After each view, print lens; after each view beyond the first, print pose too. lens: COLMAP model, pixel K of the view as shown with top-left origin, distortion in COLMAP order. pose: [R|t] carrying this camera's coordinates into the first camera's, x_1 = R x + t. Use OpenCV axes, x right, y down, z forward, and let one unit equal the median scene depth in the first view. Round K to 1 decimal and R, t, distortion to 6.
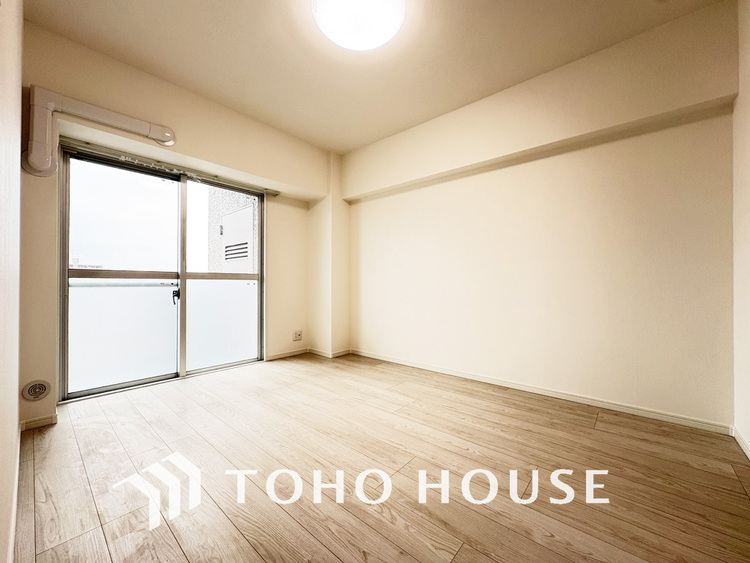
lens RADIAL K [[299.8, 0, 373.4], [0, 299.8, 280.9], [0, 0, 1]] dist [-0.000721, -0.000450]
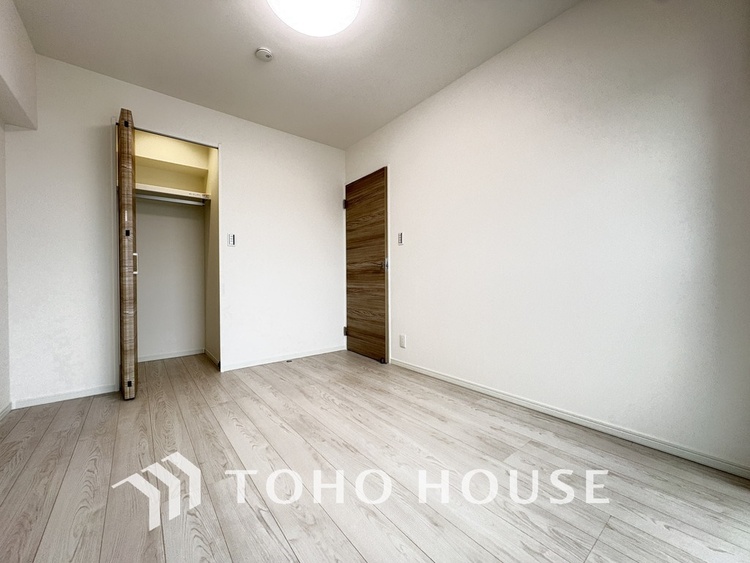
lens RADIAL K [[299.7, 0, 372.3], [0, 299.7, 282.1], [0, 0, 1]] dist [-0.003970, -0.000391]
pose [[-0.984511, 0.008721, 0.175107, -0.404285], [0.007409, 0.999939, -0.008145, 0.037089], [-0.175167, -0.006721, -0.984516, 1.934842]]
